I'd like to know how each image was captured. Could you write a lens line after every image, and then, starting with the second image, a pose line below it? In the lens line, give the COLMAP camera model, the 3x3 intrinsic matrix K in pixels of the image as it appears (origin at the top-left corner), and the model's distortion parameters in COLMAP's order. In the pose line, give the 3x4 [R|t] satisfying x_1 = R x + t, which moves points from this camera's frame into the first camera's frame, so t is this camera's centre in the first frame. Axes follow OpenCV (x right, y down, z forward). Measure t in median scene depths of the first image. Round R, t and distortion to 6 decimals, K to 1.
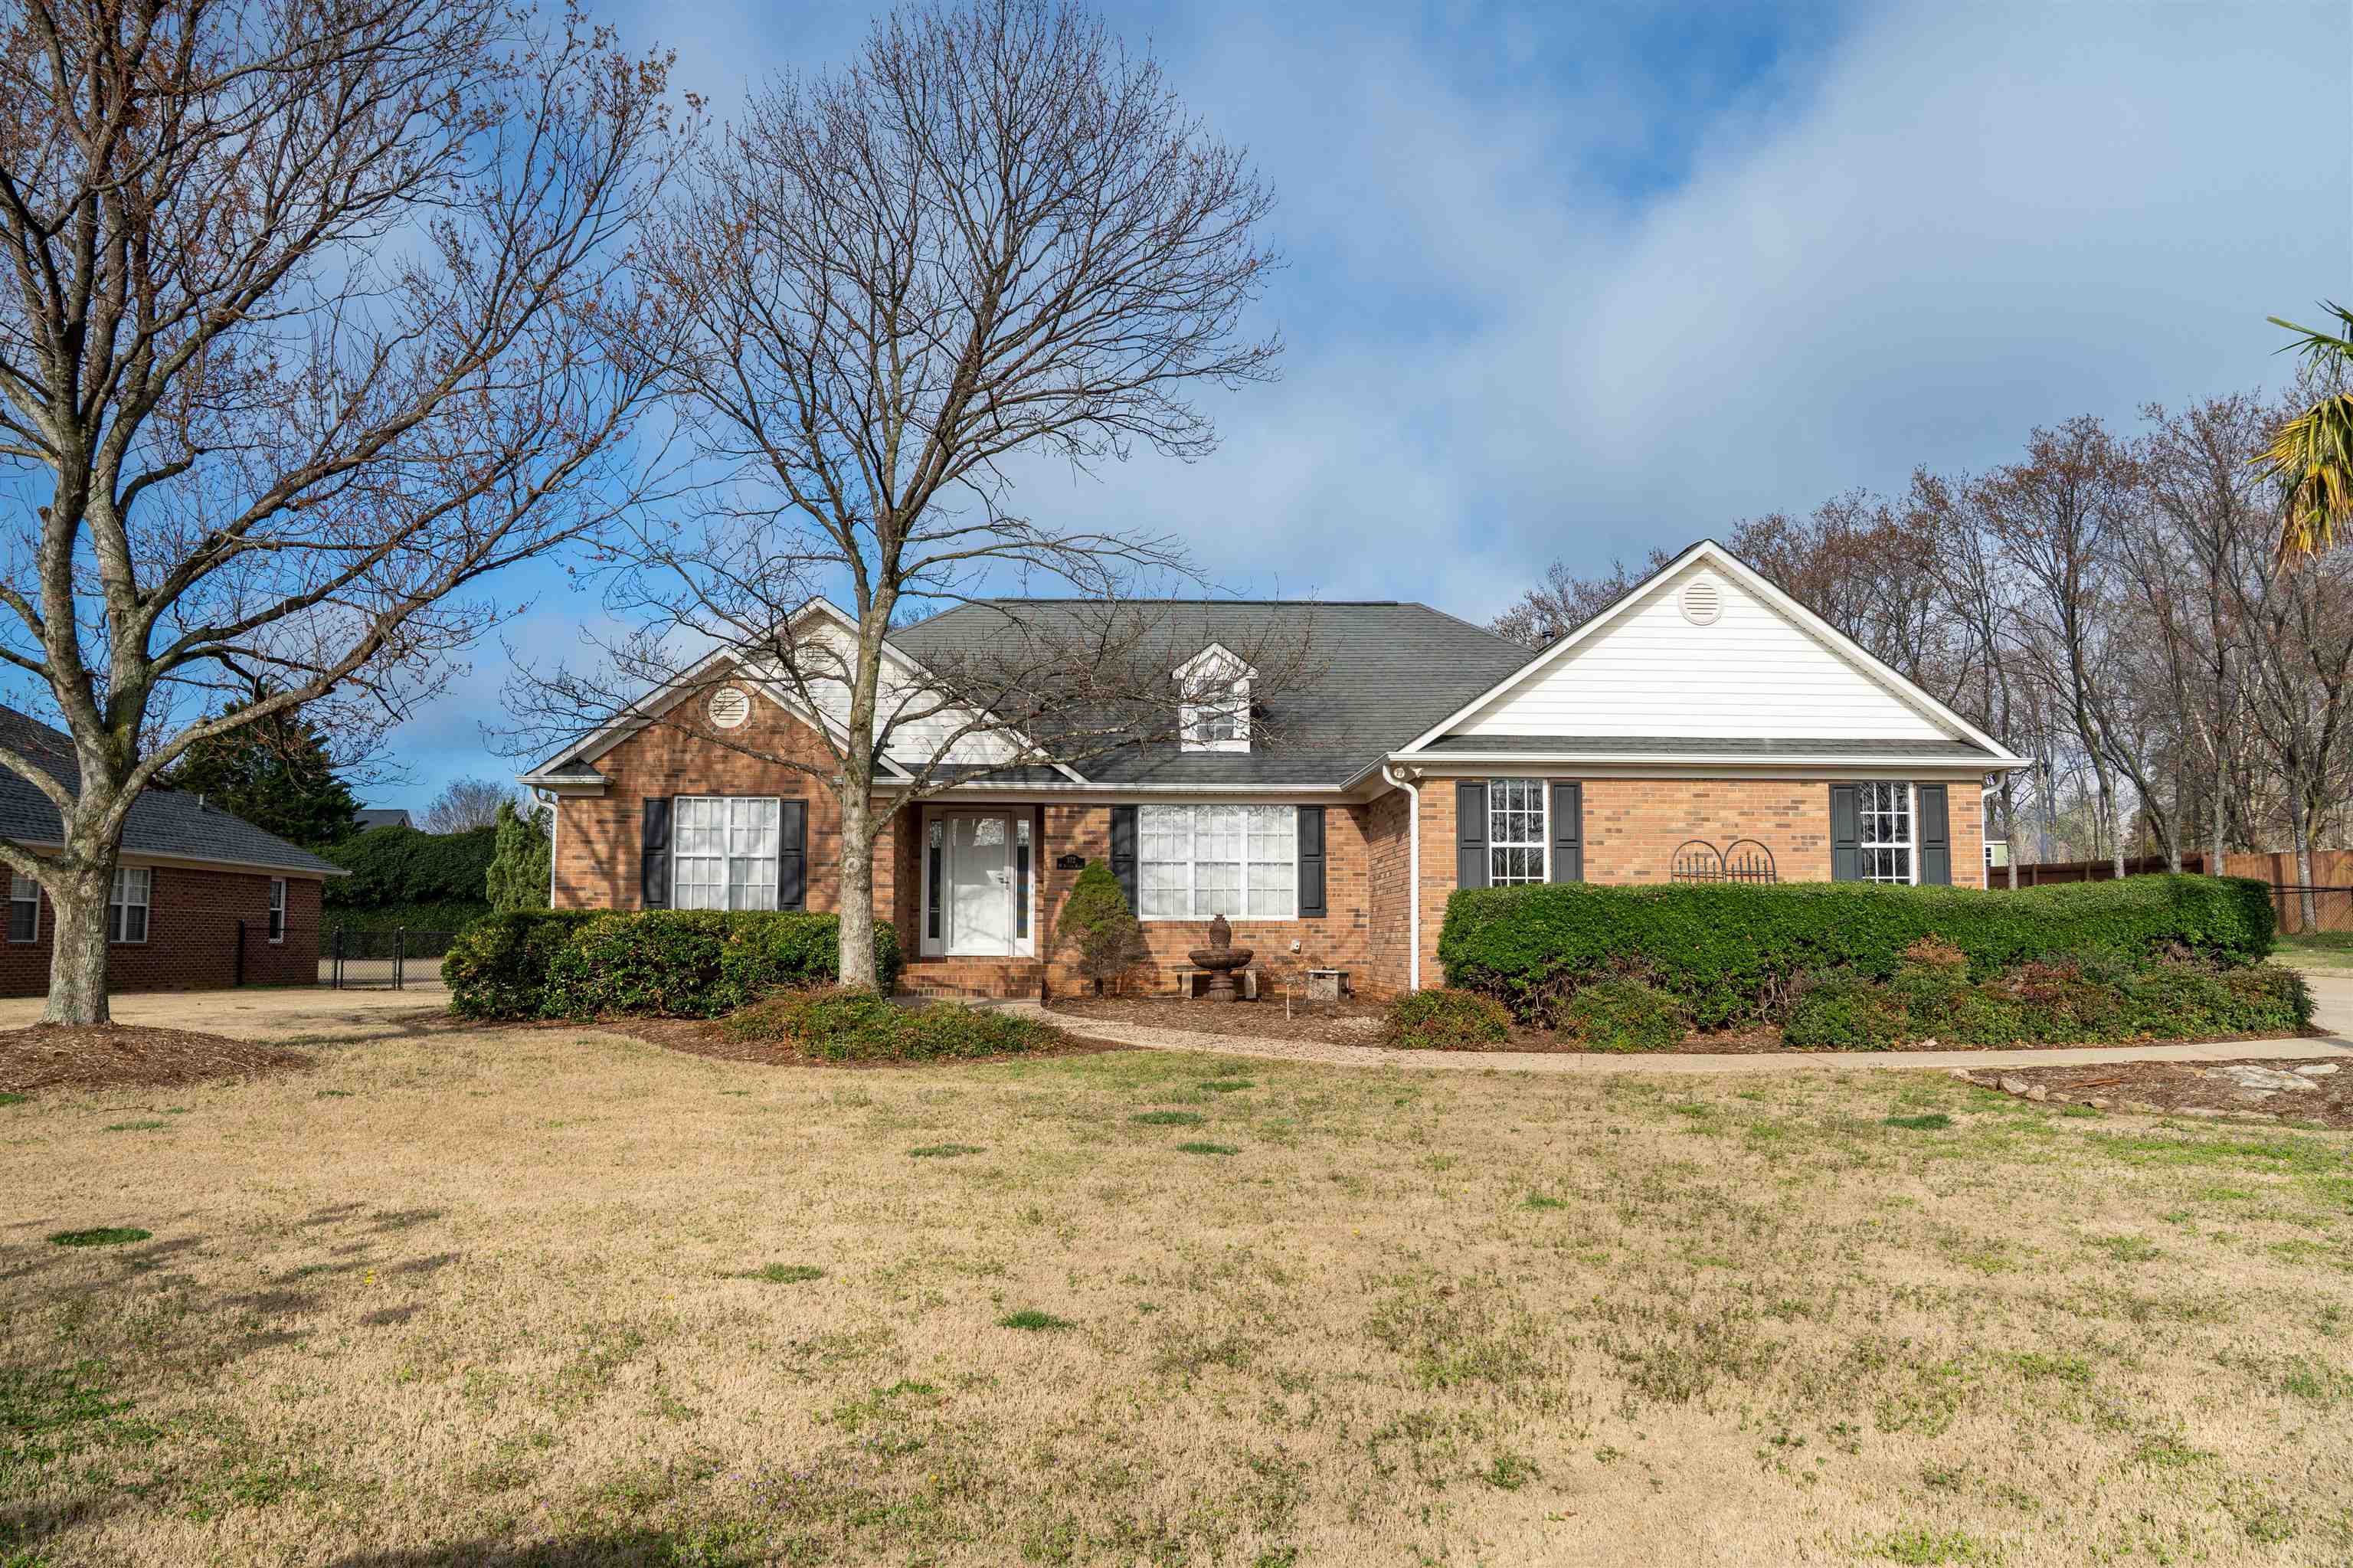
lens RADIAL K [[1688.6, 0, 1176.5], [0, 1688.6, 784.0], [0, 0, 1]] dist [-0.130068, 0.098198]
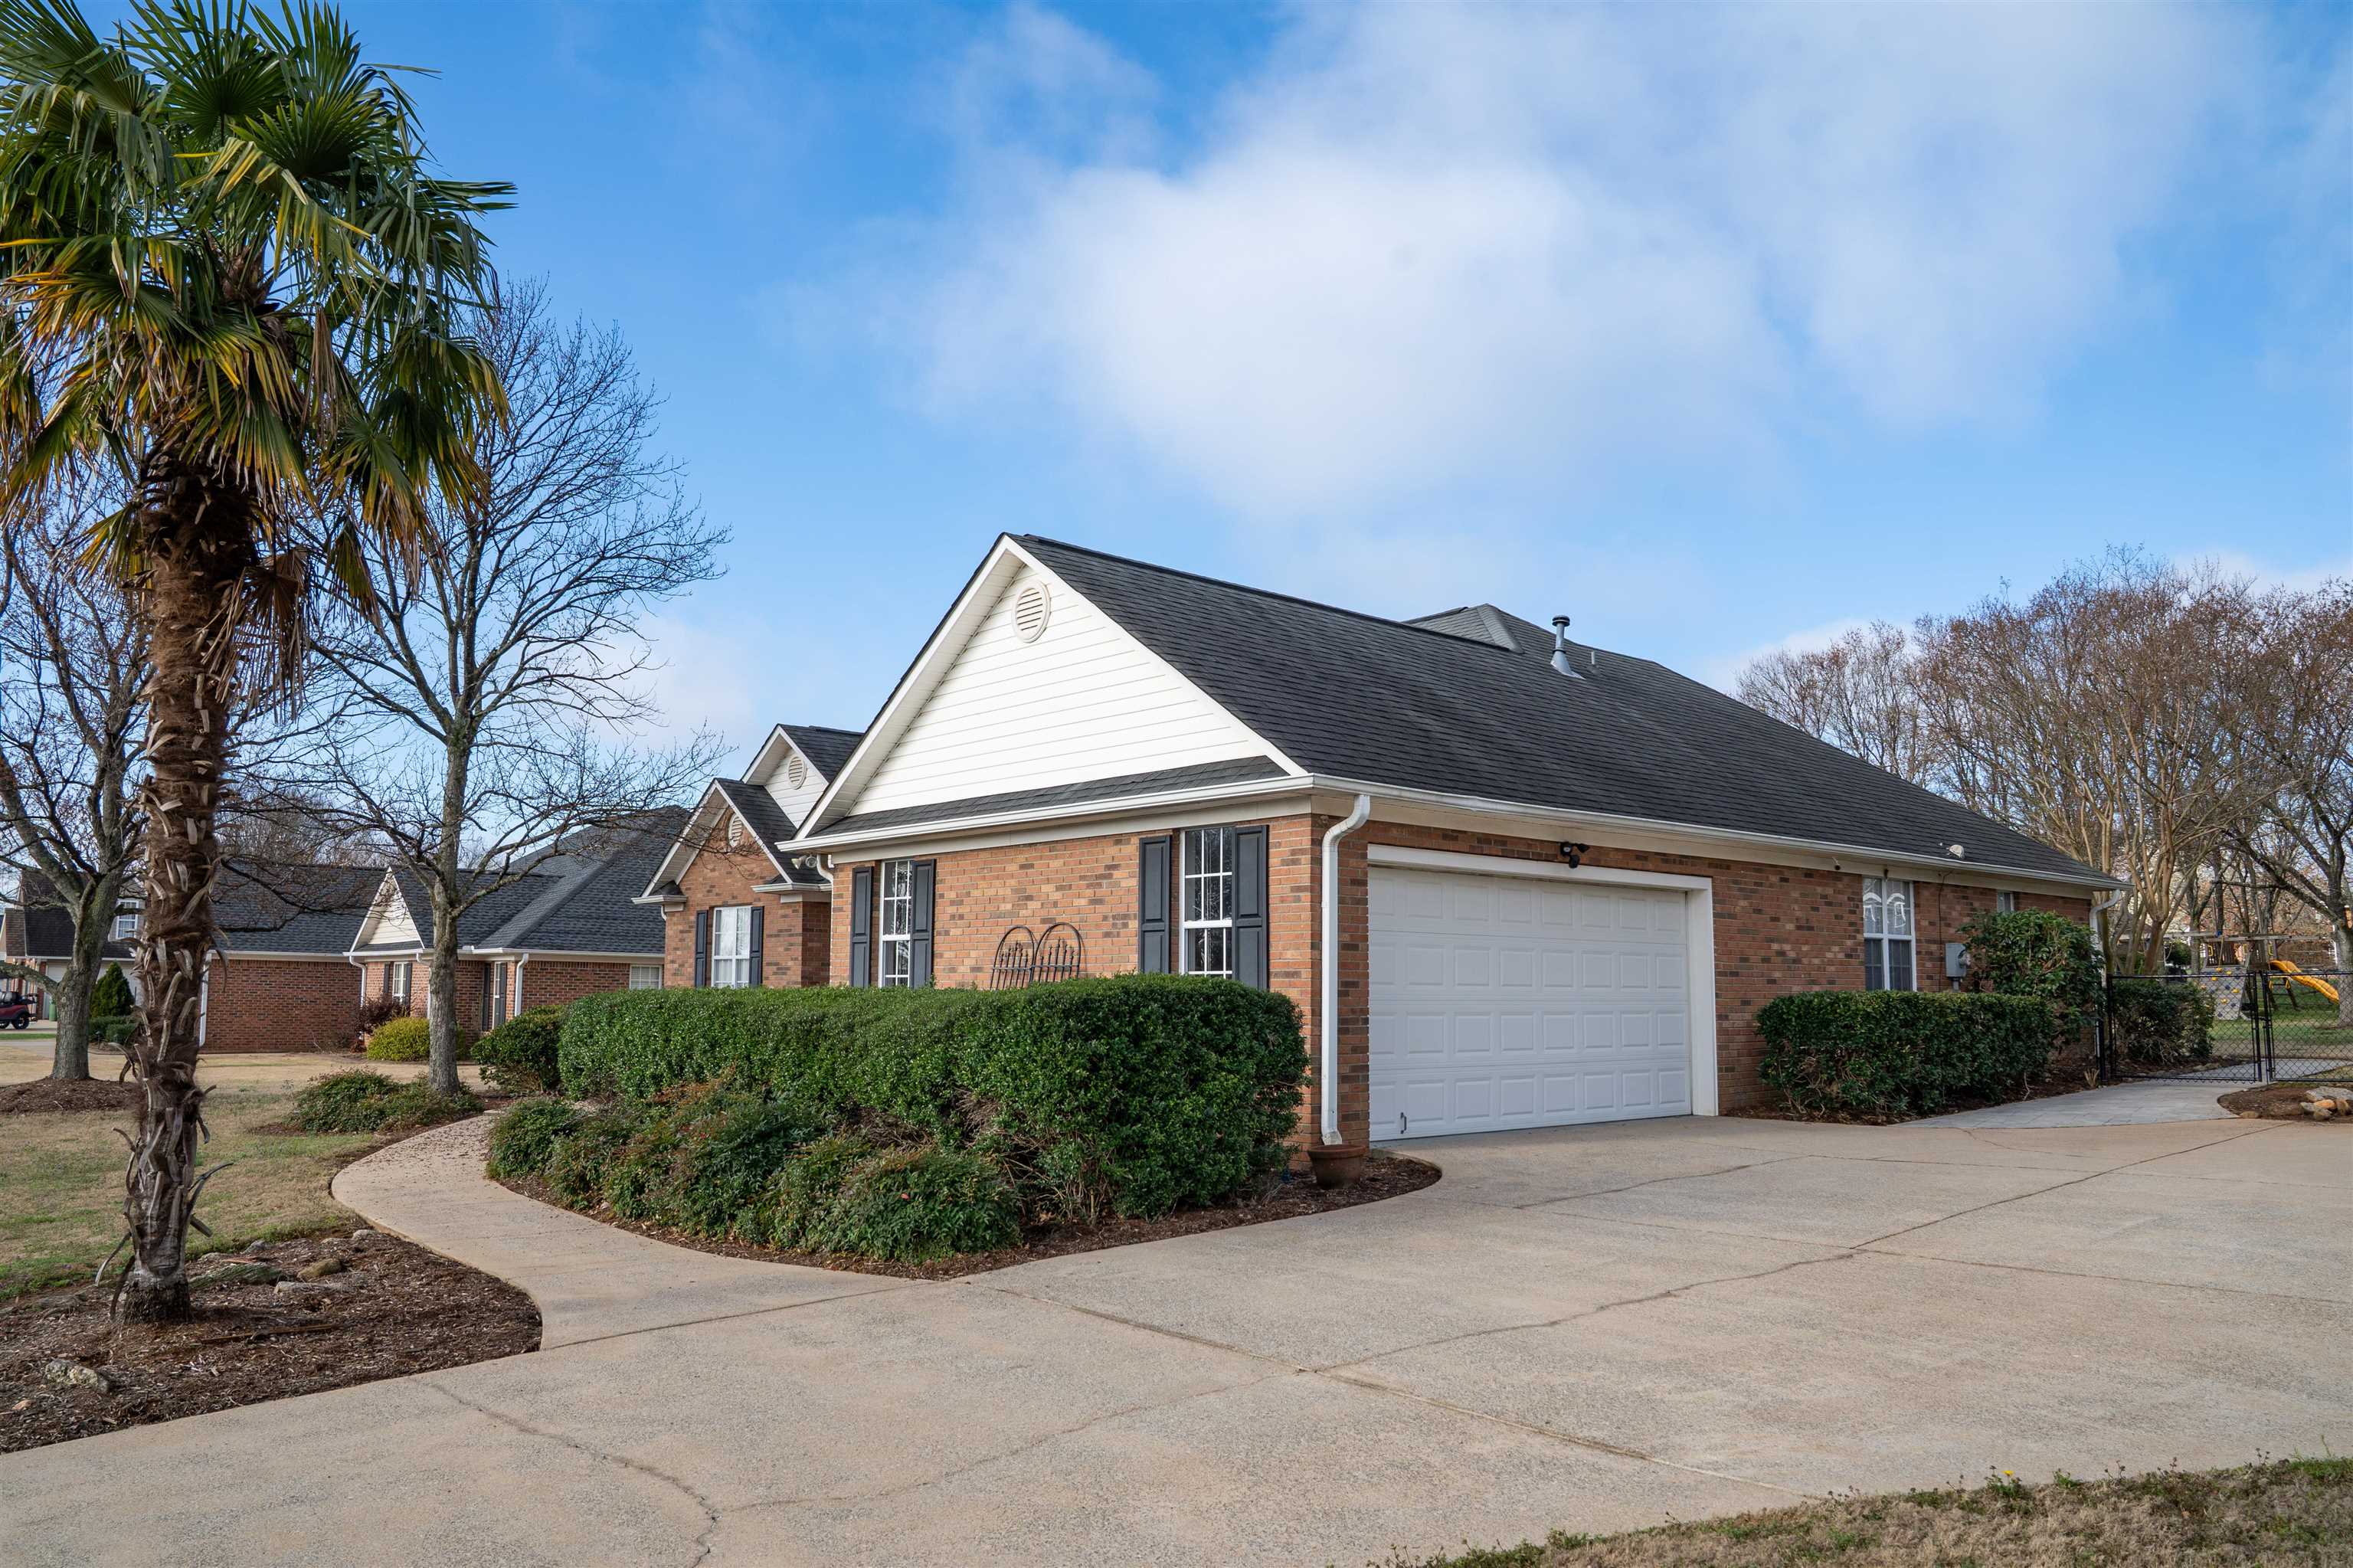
lens RADIAL K [[1688.6, 0, 1176.5], [0, 1688.6, 784.0], [0, 0, 1]] dist [-0.130068, 0.098198]
pose [[0.644958, -0.097559, -0.757965, 1.133271], [0.071692, 0.995168, -0.067087, 0.030750], [0.760848, -0.011072, 0.648836, 0.655553]]
